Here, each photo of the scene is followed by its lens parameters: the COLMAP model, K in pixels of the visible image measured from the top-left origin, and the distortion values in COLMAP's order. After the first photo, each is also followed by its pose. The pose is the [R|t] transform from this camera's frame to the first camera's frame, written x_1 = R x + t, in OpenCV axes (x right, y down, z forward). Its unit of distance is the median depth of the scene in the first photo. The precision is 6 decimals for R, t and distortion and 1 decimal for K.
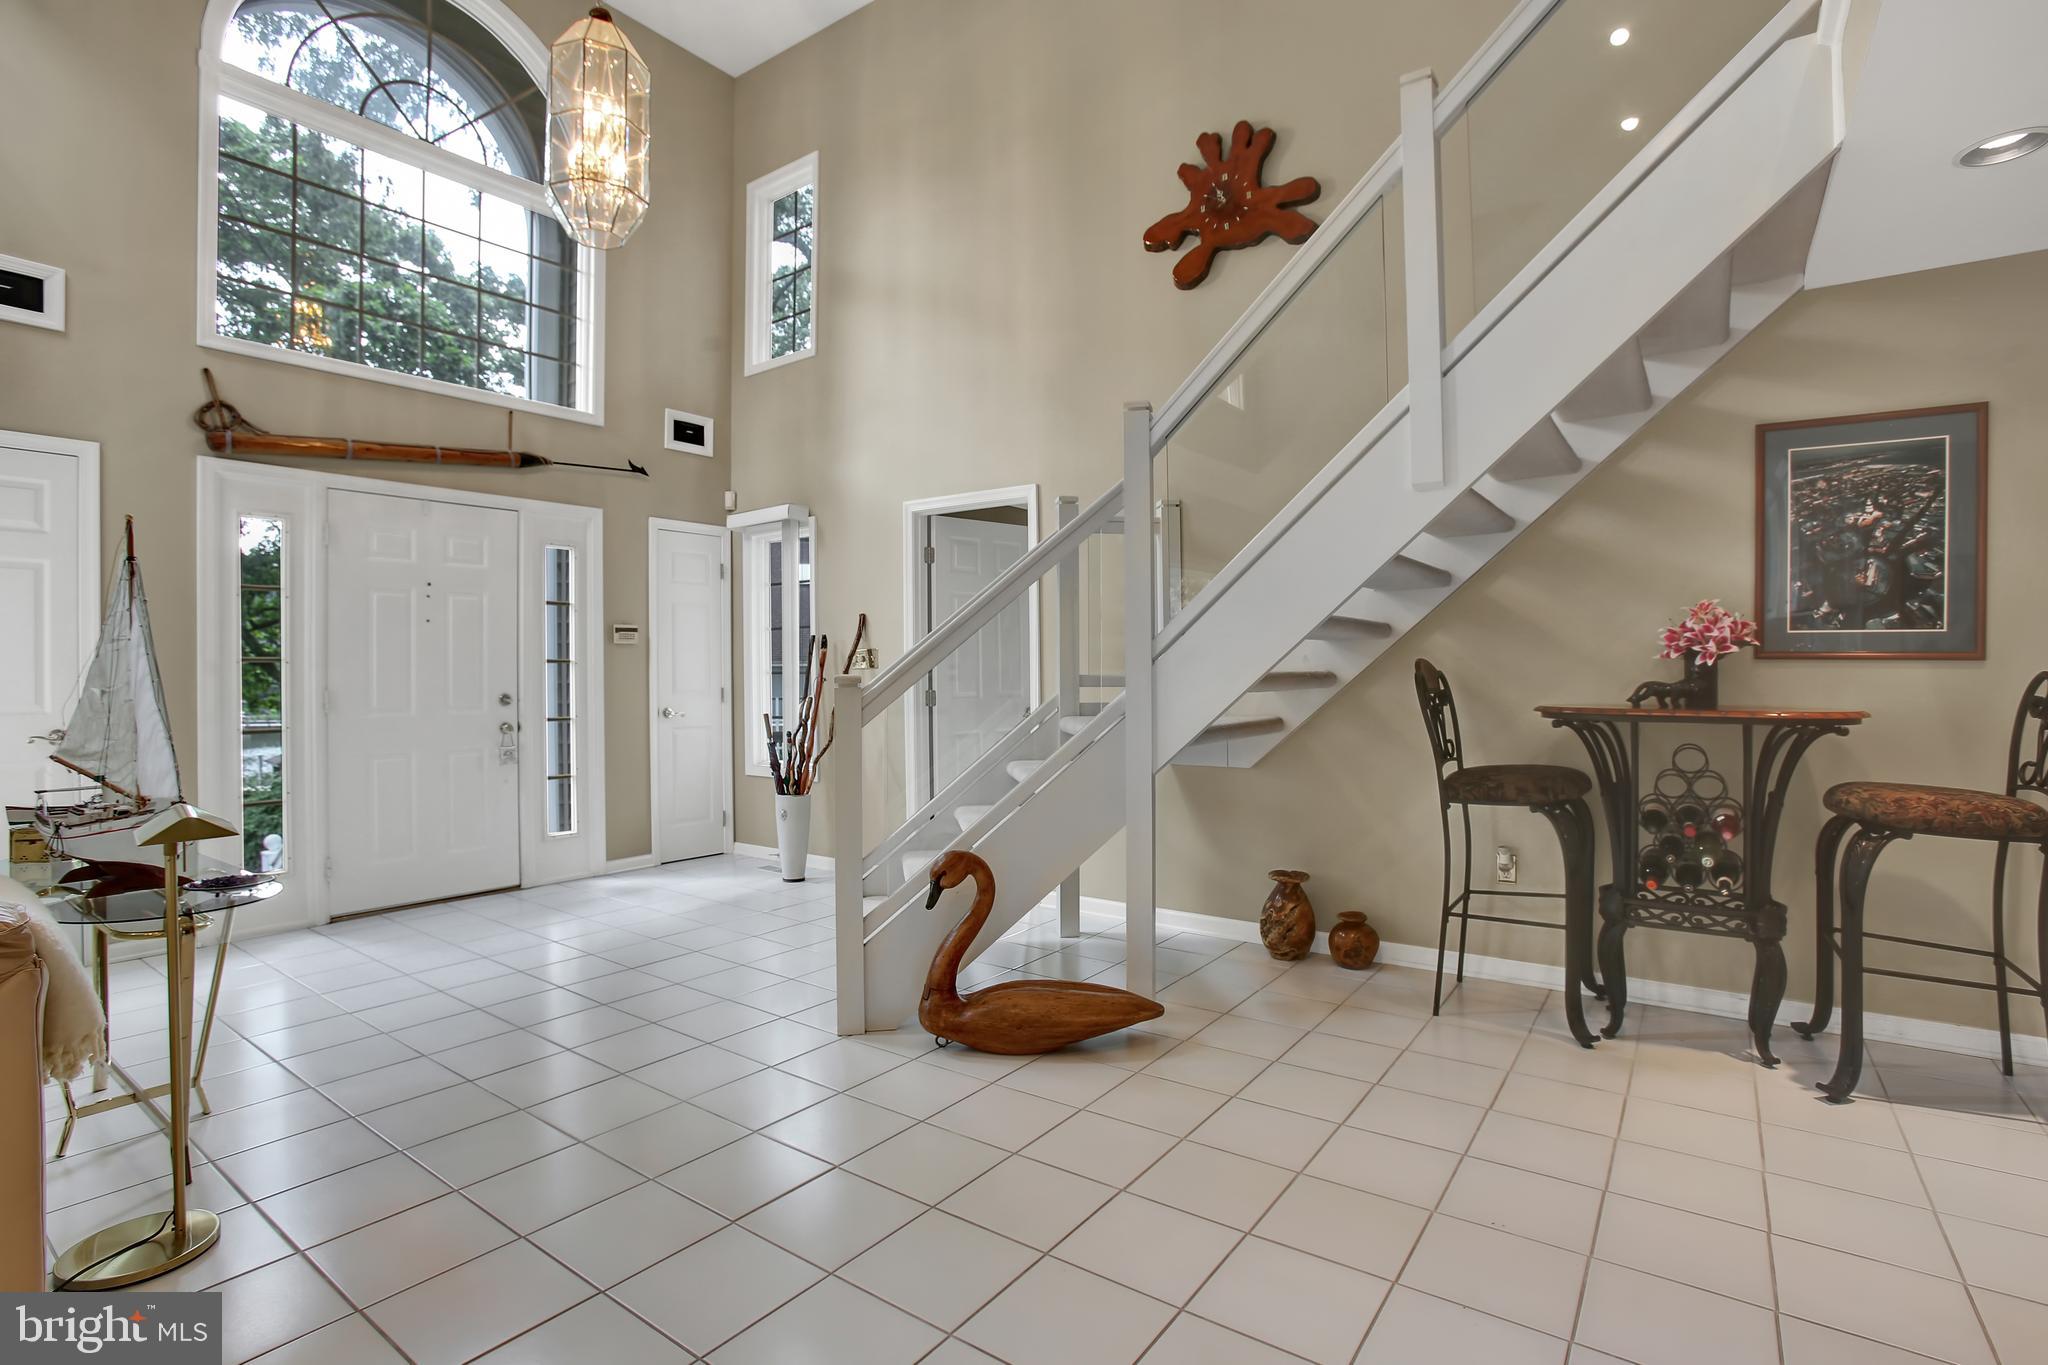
lens RADIAL K [[961.5, 0, 1006.5], [0, 961.5, 682.6], [0, 0, 1]] dist [-0.033925, 0.003682]
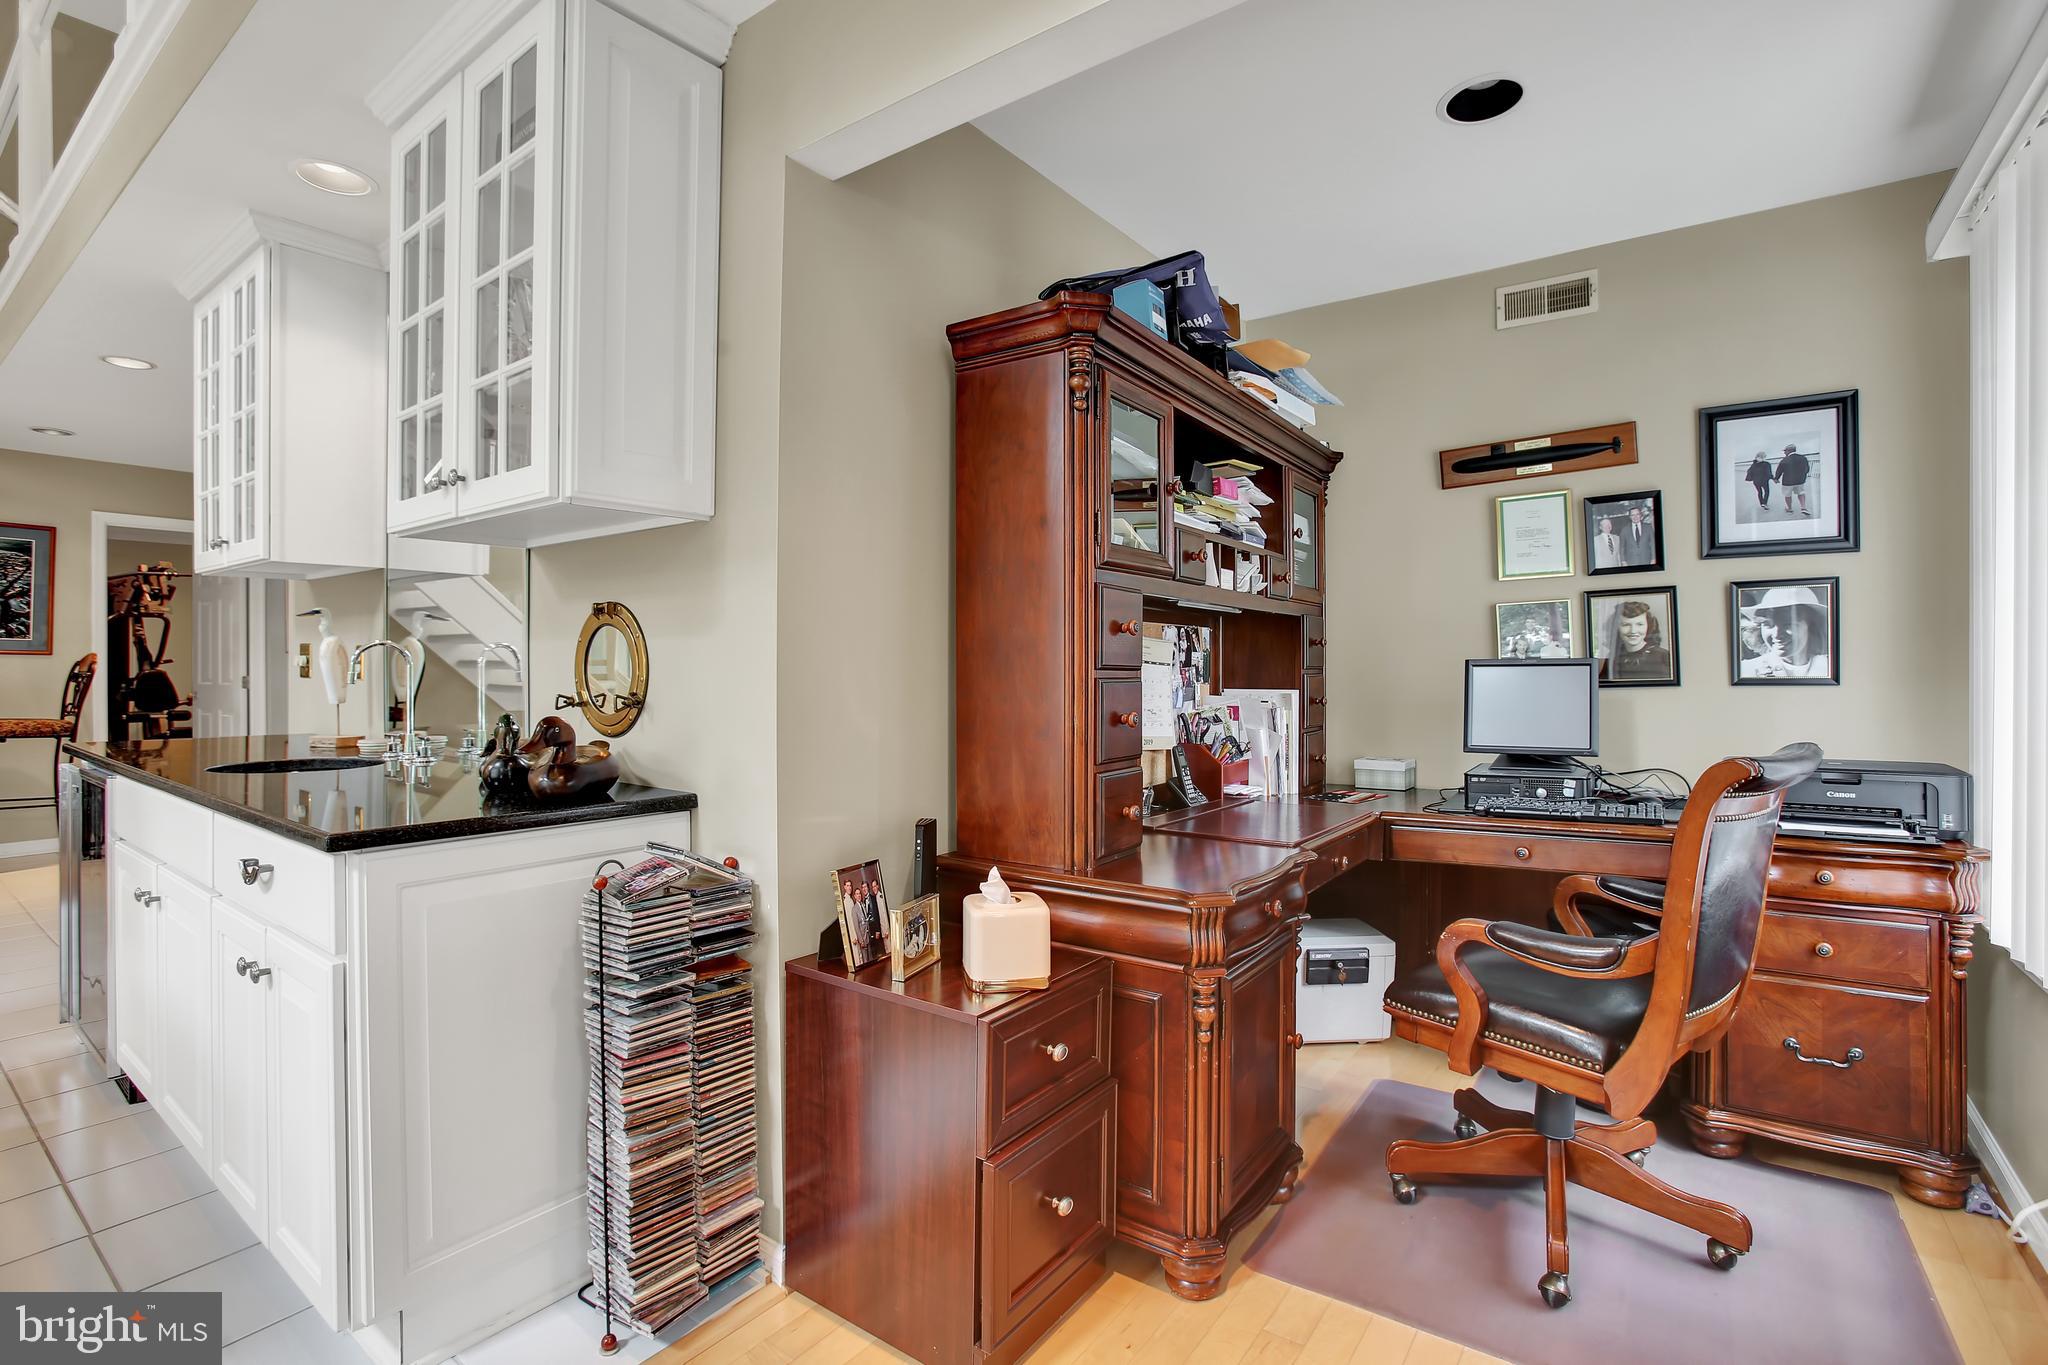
lens RADIAL K [[906.4, 0, 1028.2], [0, 906.4, 680.3], [0, 0, 1]] dist [0.001060, 0.000215]
pose [[0.016290, 0.003984, 0.999859, -0.853964], [0.010069, 0.999941, -0.004148, 0.056758], [-0.999817, 0.010135, 0.016249, -1.109821]]
